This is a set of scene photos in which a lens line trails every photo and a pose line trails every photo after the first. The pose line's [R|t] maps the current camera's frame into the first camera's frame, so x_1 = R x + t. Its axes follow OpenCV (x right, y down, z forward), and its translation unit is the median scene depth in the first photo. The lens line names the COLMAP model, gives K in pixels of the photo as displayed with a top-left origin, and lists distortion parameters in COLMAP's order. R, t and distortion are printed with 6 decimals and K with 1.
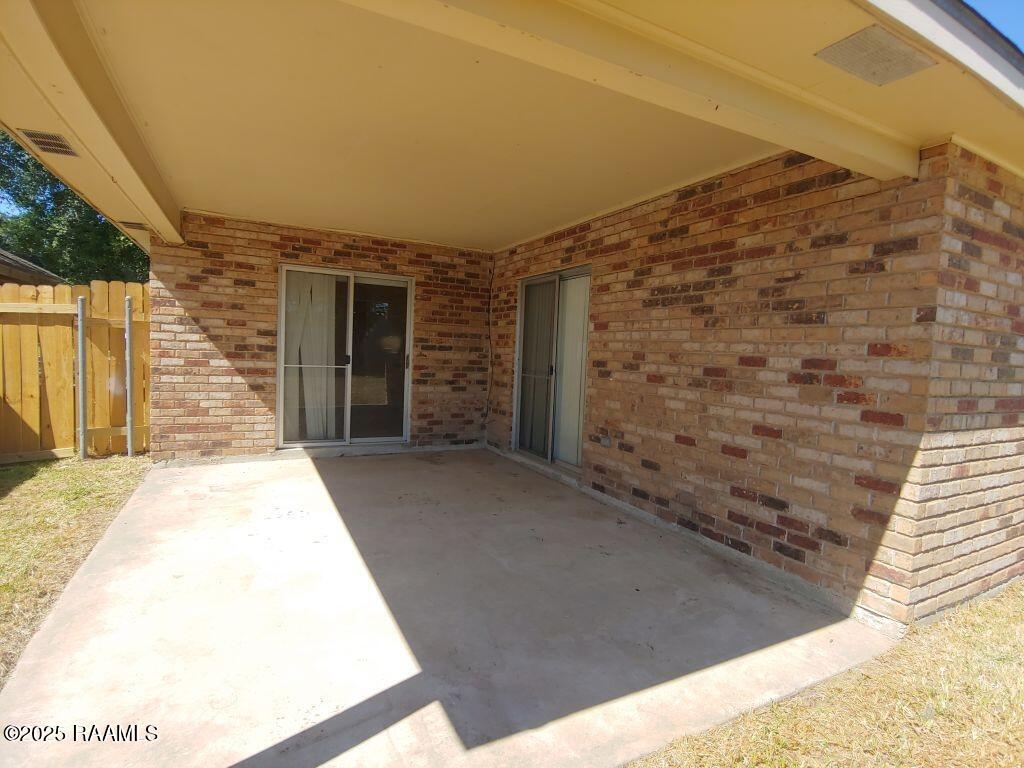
lens RADIAL K [[518.1, 0, 511.3], [0, 518.1, 383.8], [0, 0, 1]] dist [-0.015242, -0.001766]
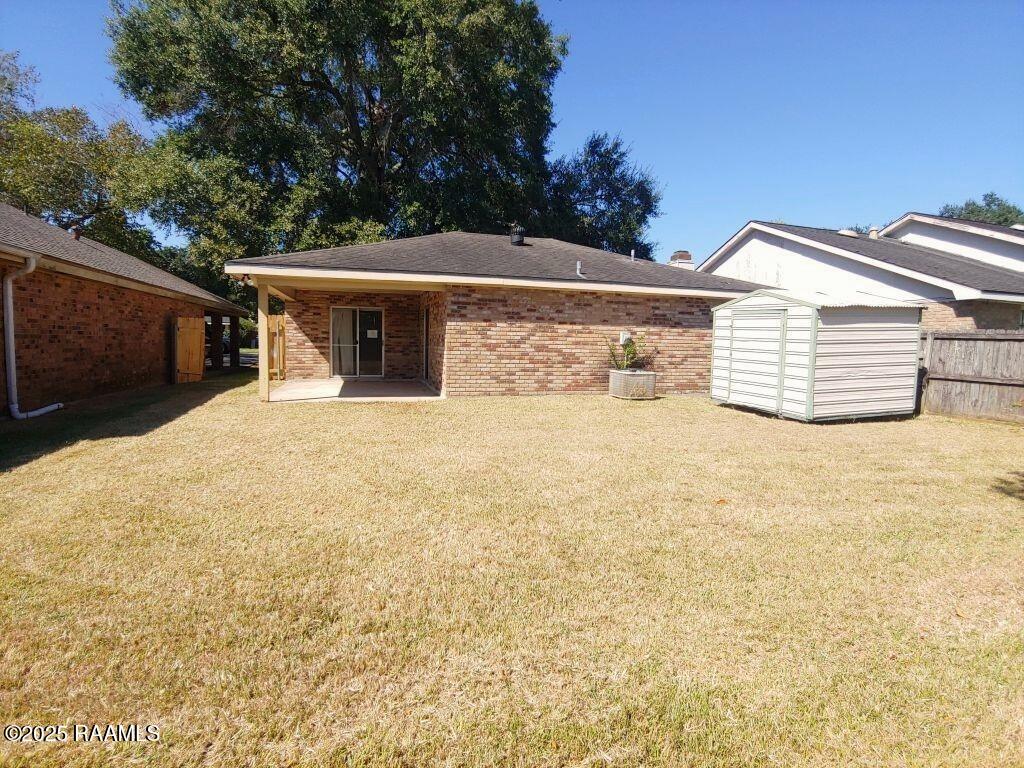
lens RADIAL K [[518.1, 0, 511.3], [0, 518.1, 383.8], [0, 0, 1]] dist [-0.015242, -0.001766]
pose [[0.981942, -0.009037, -0.188964, 0.951081], [0.010834, 0.999905, 0.008478, 0.151019], [0.188870, -0.010372, 0.981947, -1.408577]]
